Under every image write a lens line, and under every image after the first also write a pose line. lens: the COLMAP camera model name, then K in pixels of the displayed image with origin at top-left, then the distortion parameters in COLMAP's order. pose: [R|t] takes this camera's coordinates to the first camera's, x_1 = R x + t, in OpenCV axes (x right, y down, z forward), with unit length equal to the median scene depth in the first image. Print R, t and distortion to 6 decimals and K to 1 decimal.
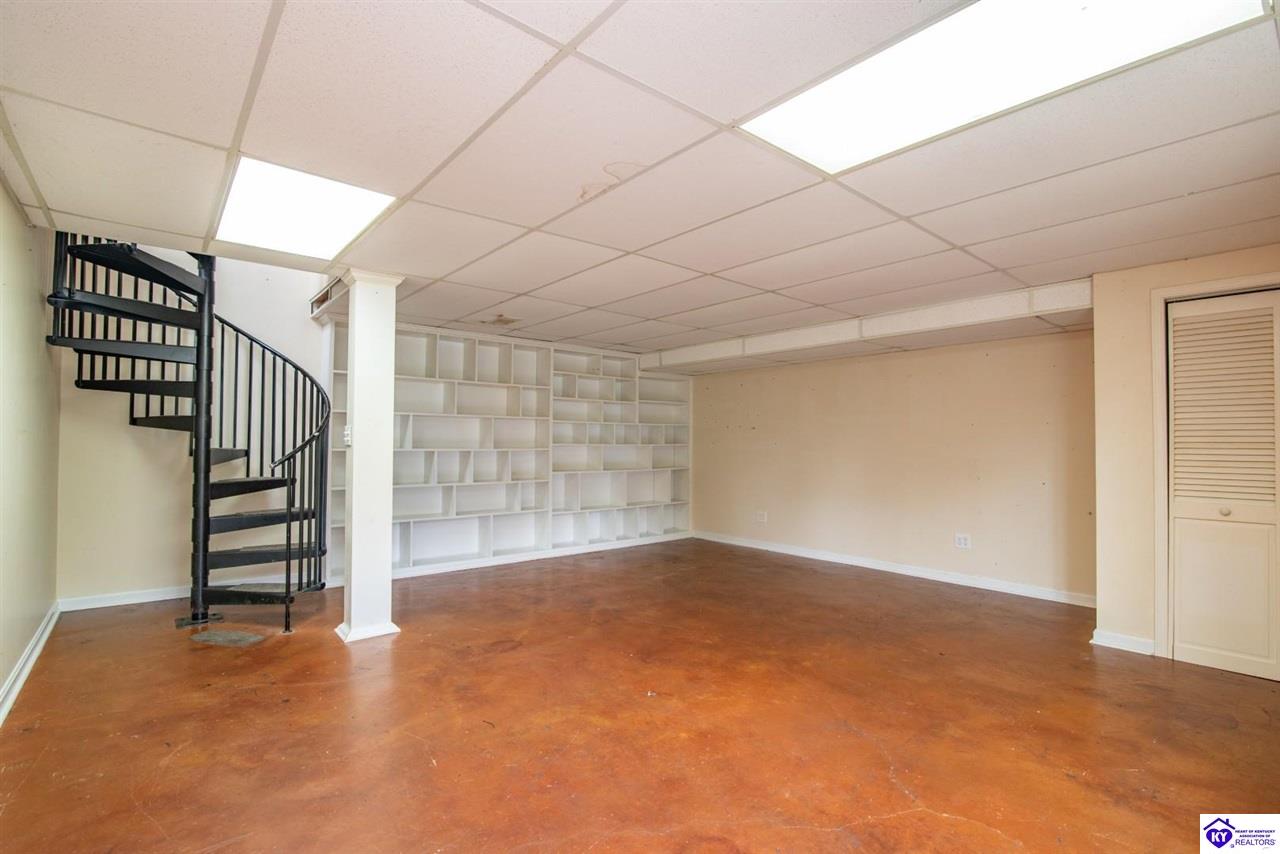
lens RADIAL K [[593.7, 0, 636.3], [0, 593.7, 431.7], [0, 0, 1]] dist [-0.020515, 0.001937]
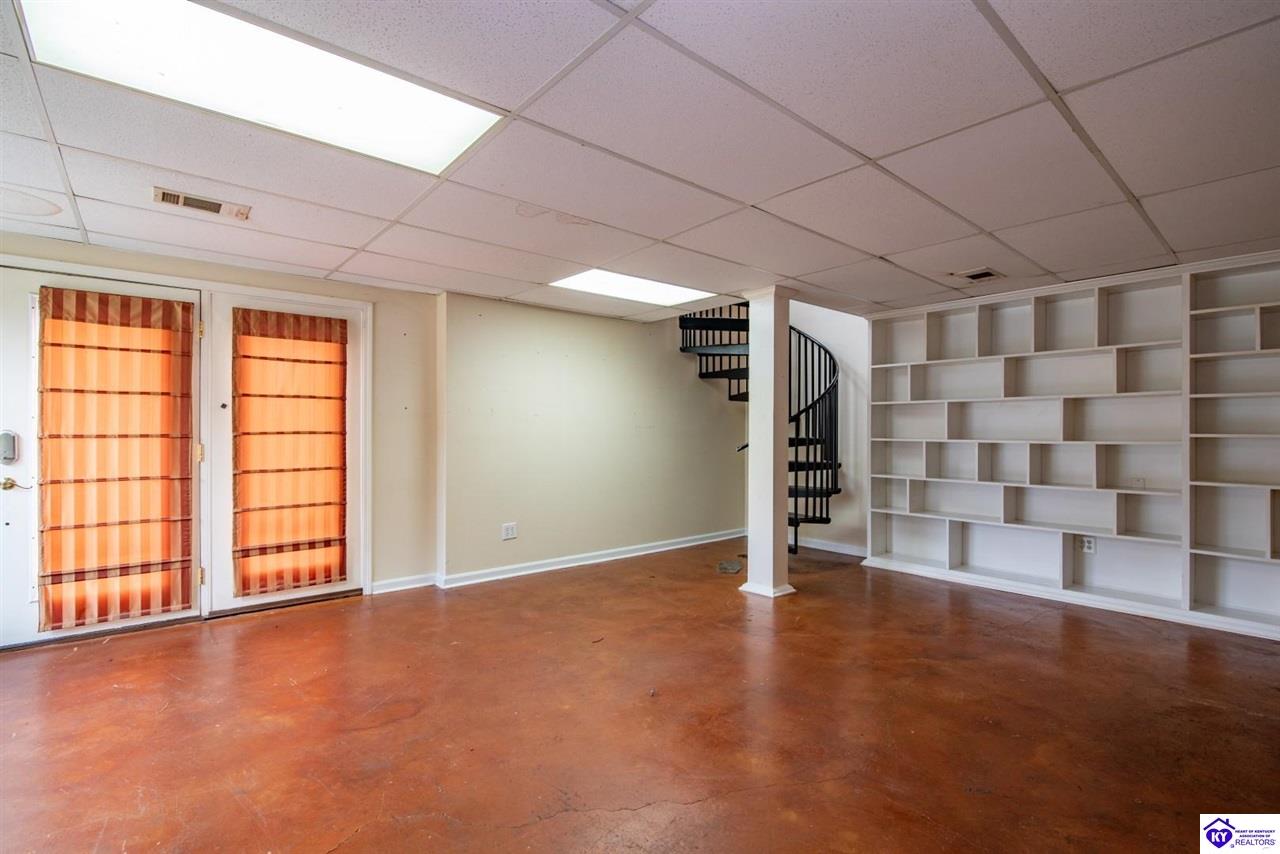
lens RADIAL K [[593.7, 0, 636.7], [0, 593.7, 429.6], [0, 0, 1]] dist [-0.020515, 0.001937]
pose [[-0.007716, -0.009985, -0.999920, 0.833180], [0.016953, 0.999805, -0.010115, 0.023630], [0.999827, -0.017030, -0.007546, 0.836510]]
